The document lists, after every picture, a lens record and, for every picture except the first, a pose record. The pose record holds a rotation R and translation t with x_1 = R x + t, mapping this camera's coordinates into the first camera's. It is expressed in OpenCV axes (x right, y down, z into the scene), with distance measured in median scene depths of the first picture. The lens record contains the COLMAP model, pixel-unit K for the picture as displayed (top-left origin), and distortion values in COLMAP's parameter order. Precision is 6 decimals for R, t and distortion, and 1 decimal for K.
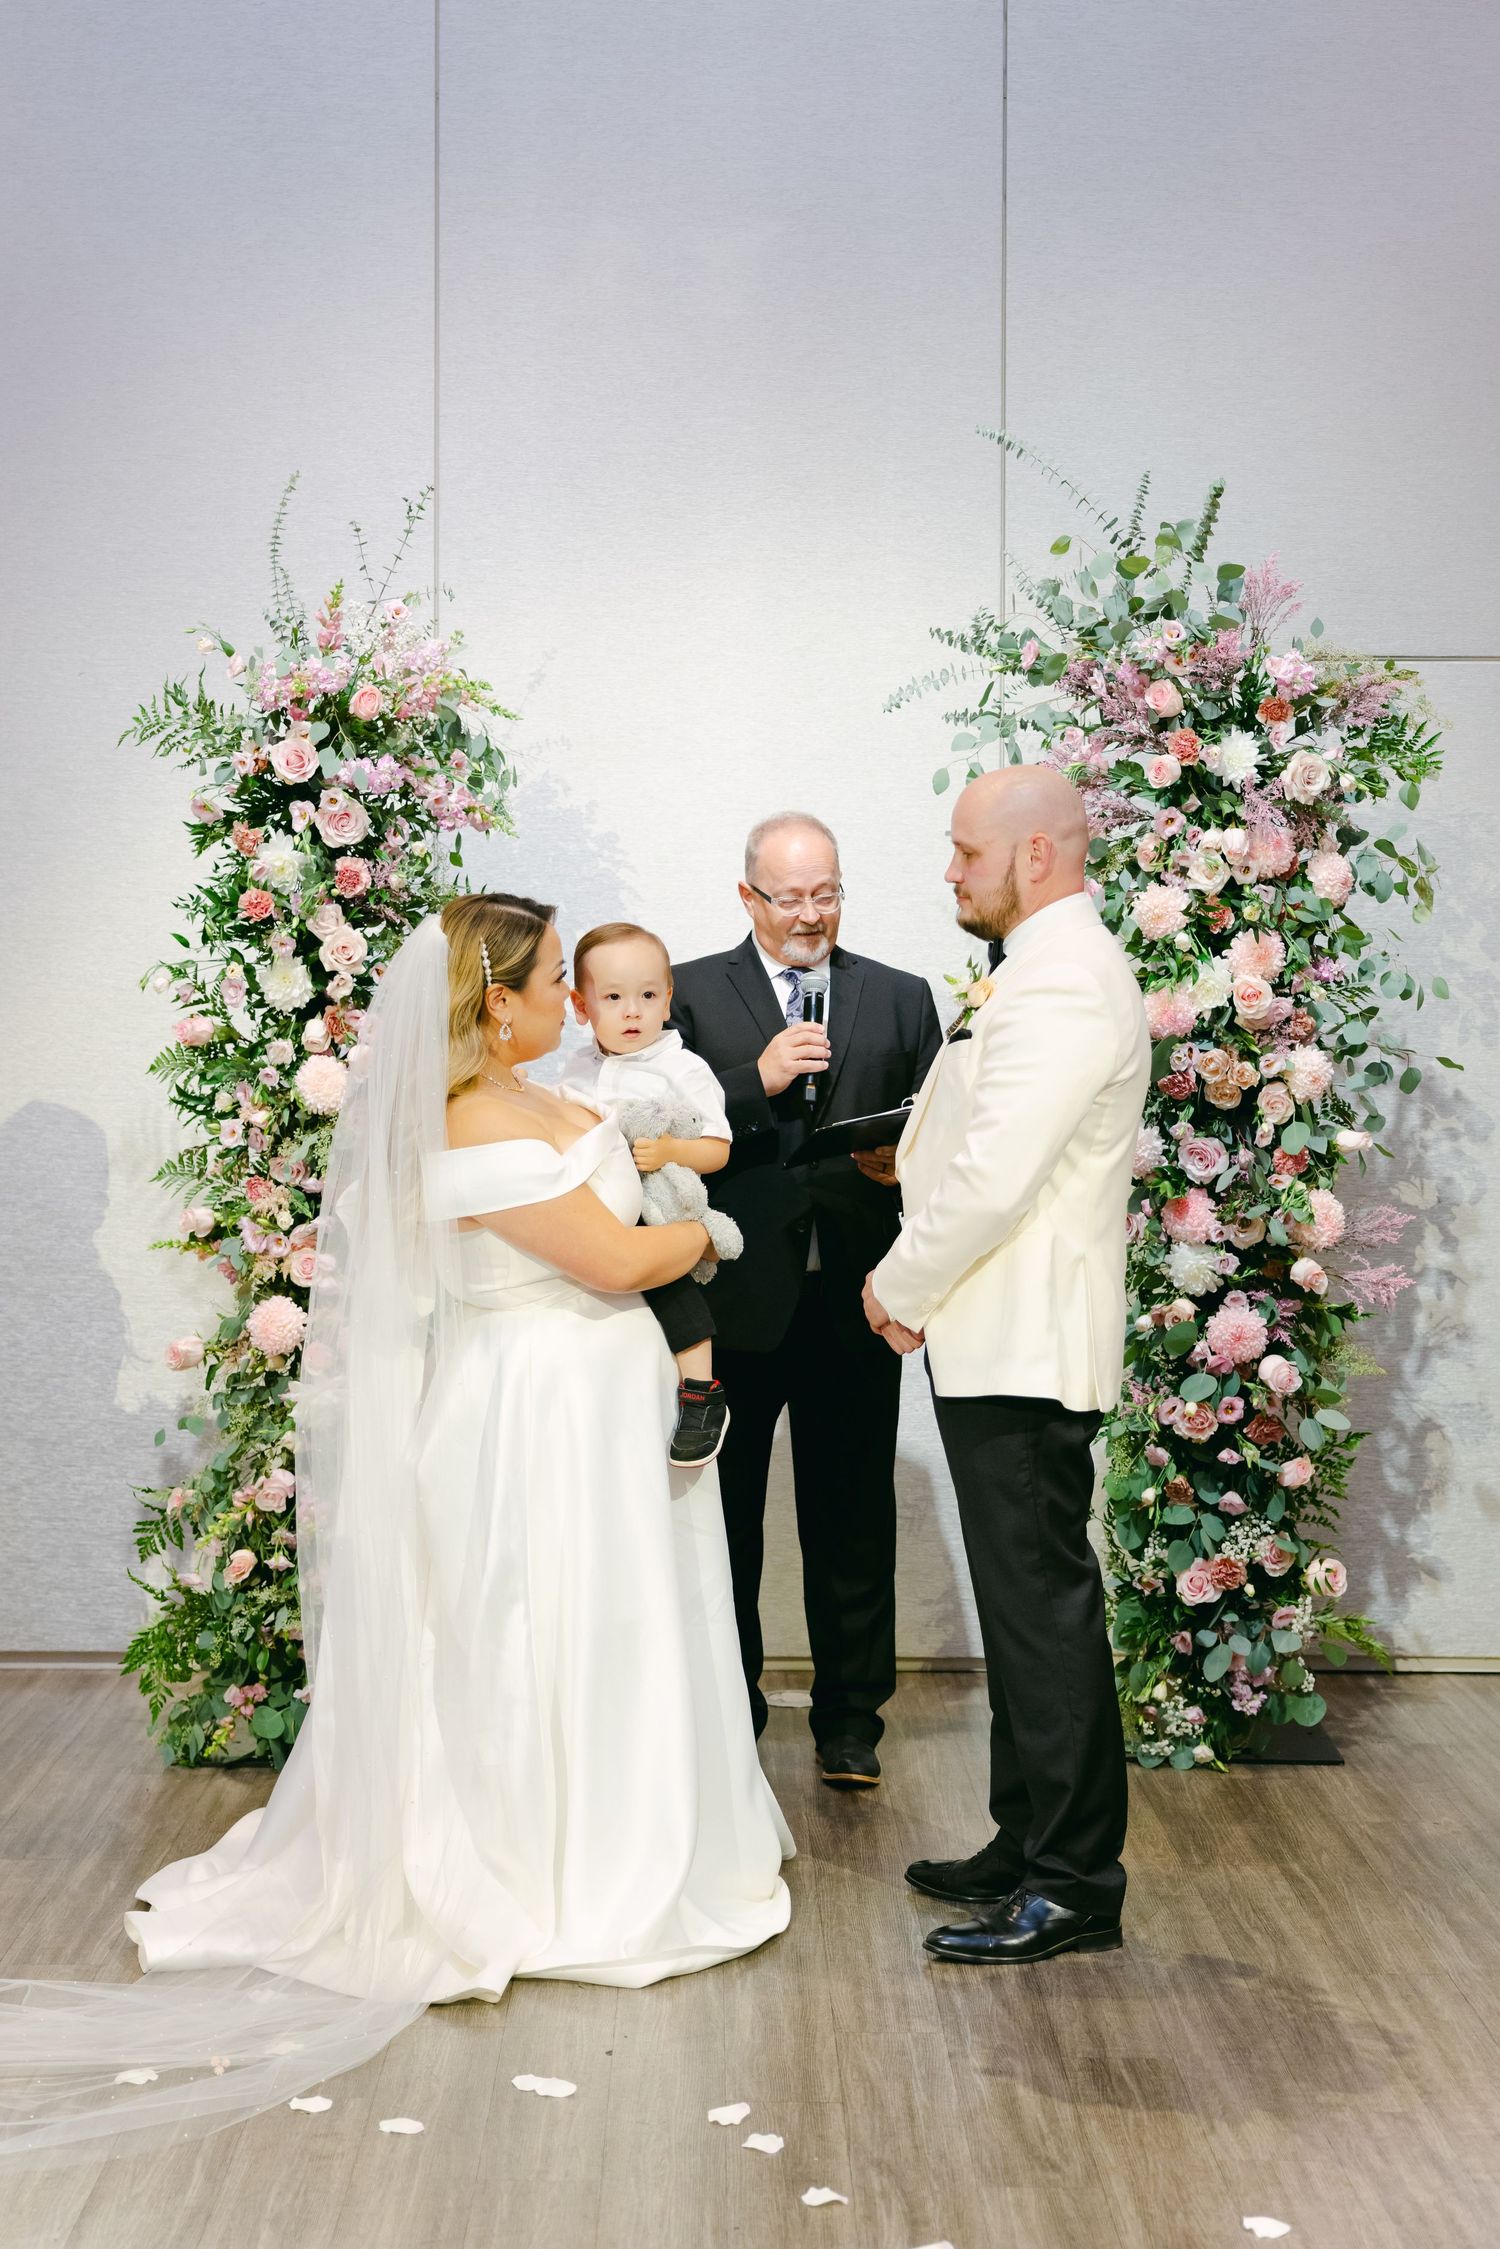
lens RADIAL K [[3416.4, 0, 704.5], [0, 3416.4, 1040.9], [0, 0, 1]] dist [0.014720, 0.075518]
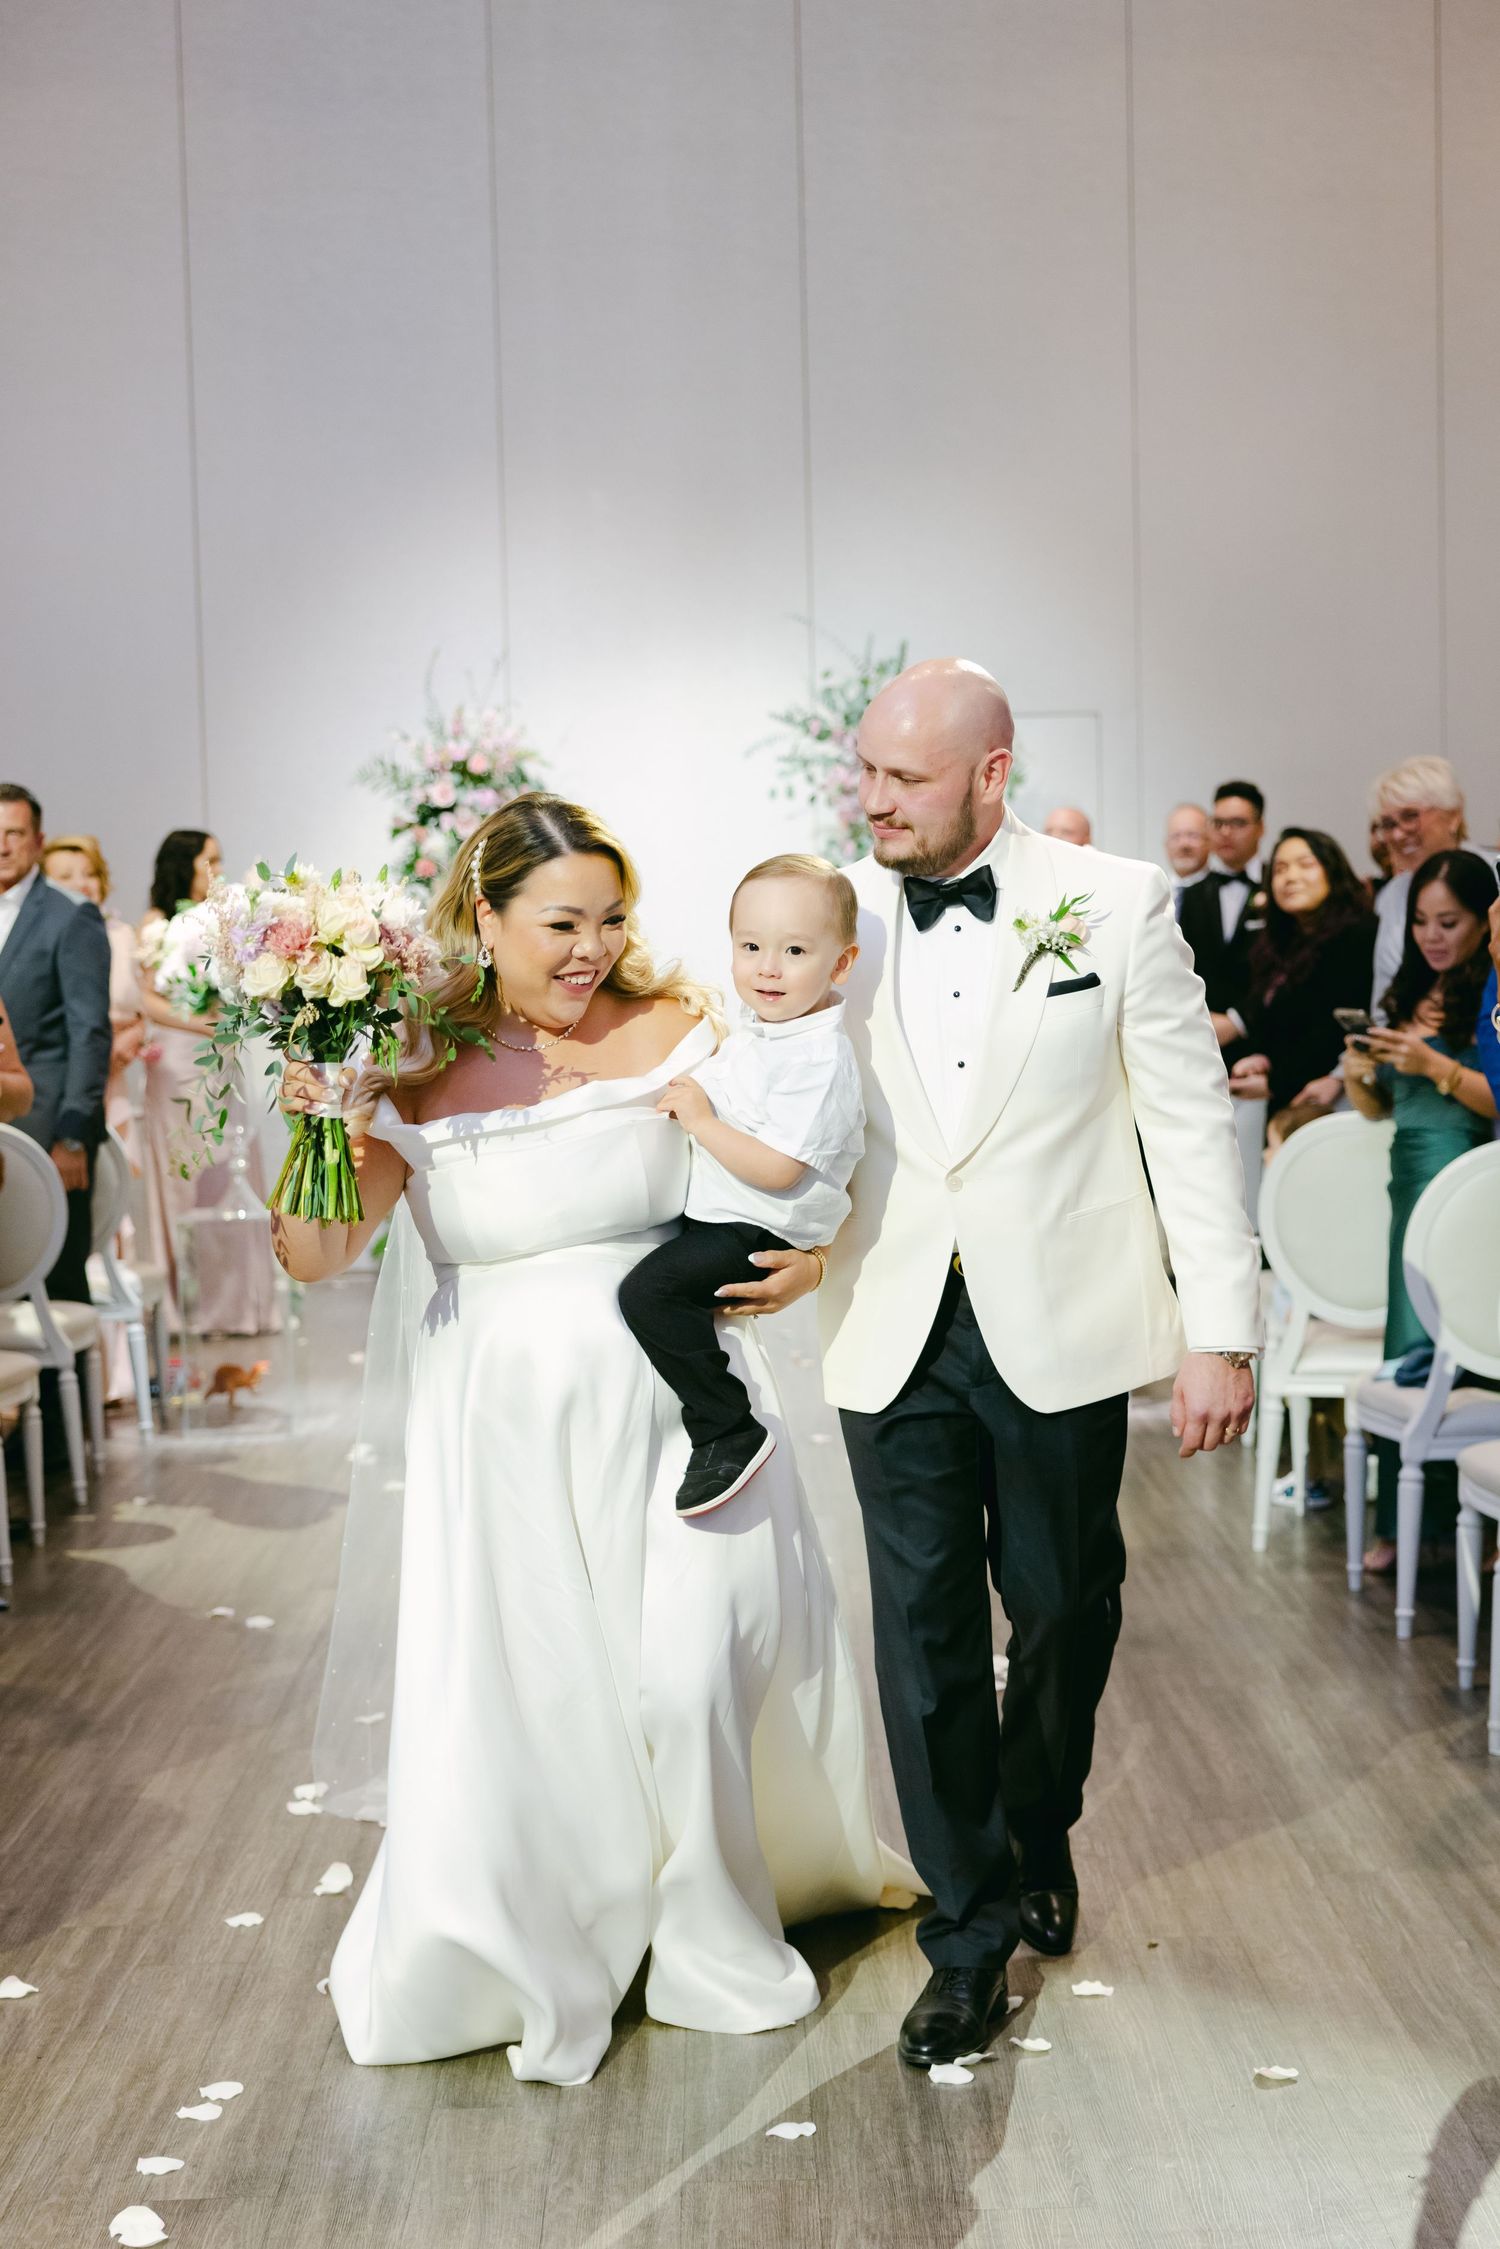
lens RADIAL K [[3291.0, 0, 693.0], [0, 3291.0, 1141.3], [0, 0, 1]] dist [0.021521, -0.018043]
pose [[0.999589, -0.027166, -0.009195, 0.036785], [0.027639, 0.998053, 0.055910, 0.015795], [0.007659, -0.056141, 0.998393, -0.903470]]
